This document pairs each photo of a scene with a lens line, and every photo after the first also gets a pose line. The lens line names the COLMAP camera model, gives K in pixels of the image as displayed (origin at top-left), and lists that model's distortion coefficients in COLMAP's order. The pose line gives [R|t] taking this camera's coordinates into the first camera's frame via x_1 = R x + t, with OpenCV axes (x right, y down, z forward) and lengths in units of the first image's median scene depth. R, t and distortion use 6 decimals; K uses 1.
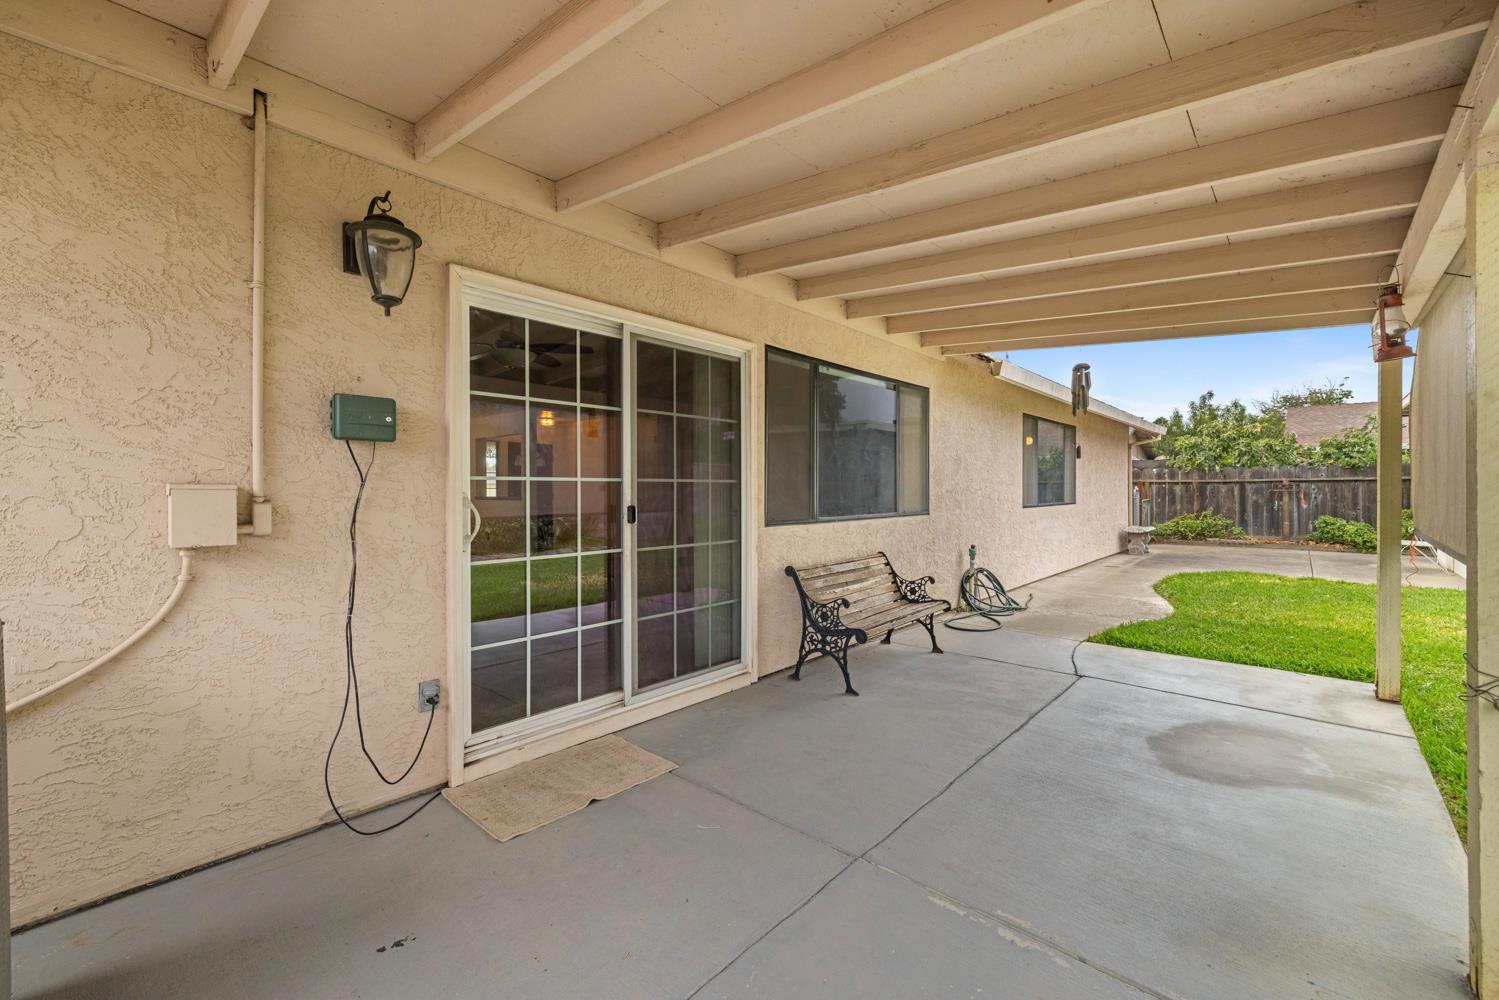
lens RADIAL K [[627.5, 0, 750.5], [0, 627.5, 490.3], [0, 0, 1]] dist [0.000608, -0.000218]
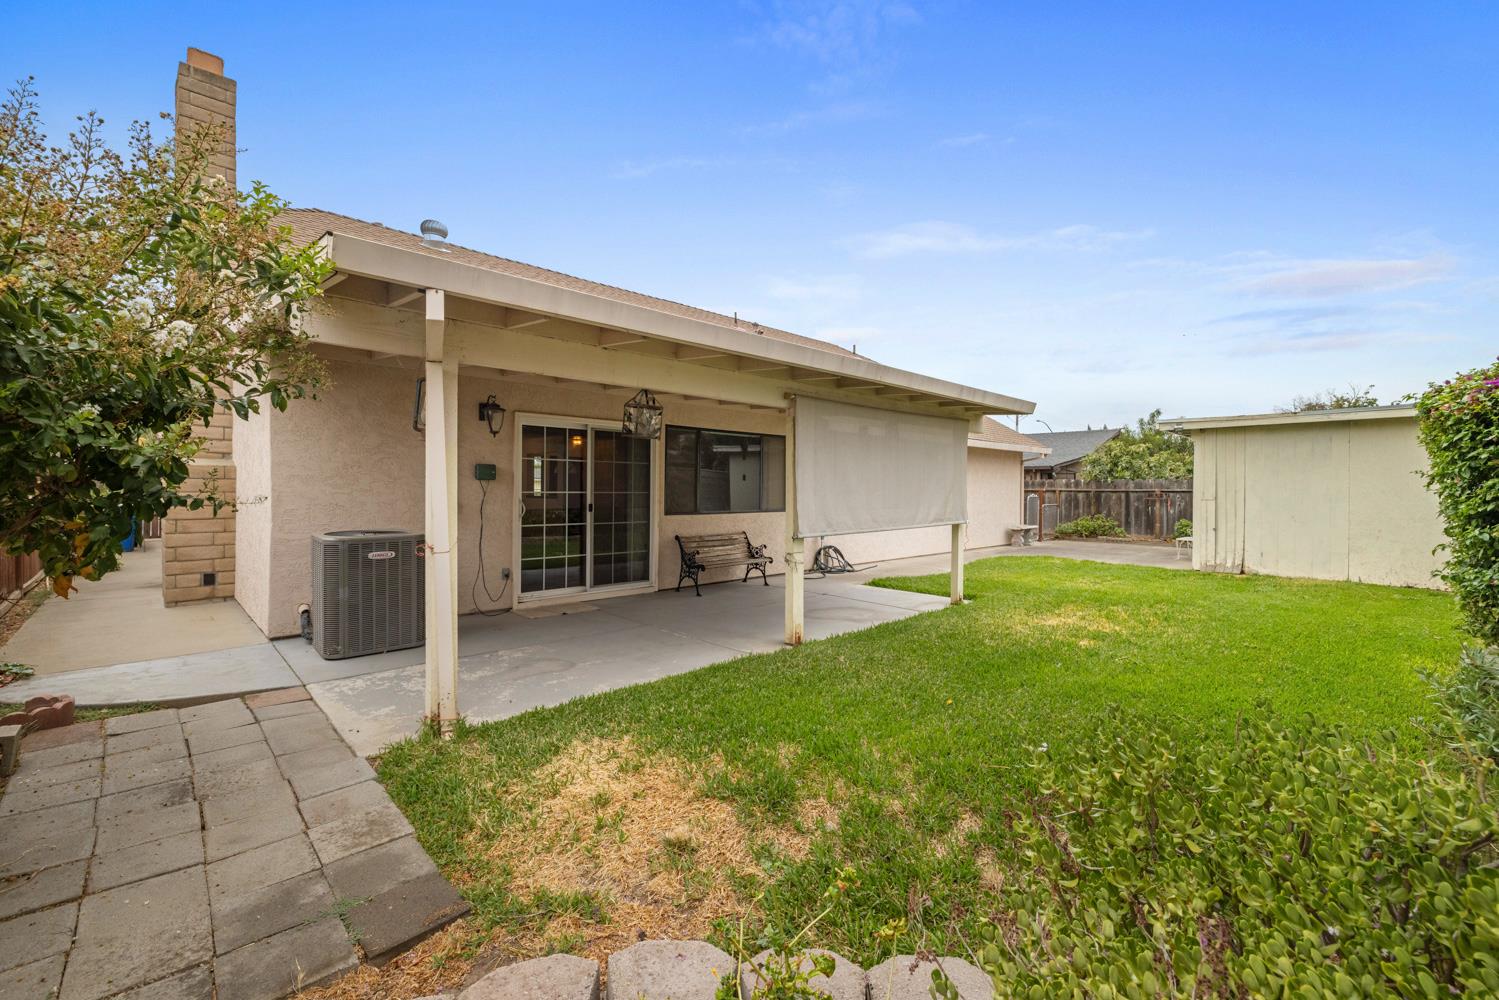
lens RADIAL K [[627.5, 0, 747.6], [0, 627.5, 492.0], [0, 0, 1]] dist [0.000608, -0.000218]
pose [[0.996799, 0.013241, -0.078850, 0.154849], [-0.012823, 0.999901, 0.005801, -0.010833], [0.078919, -0.004771, 0.996870, -0.339669]]
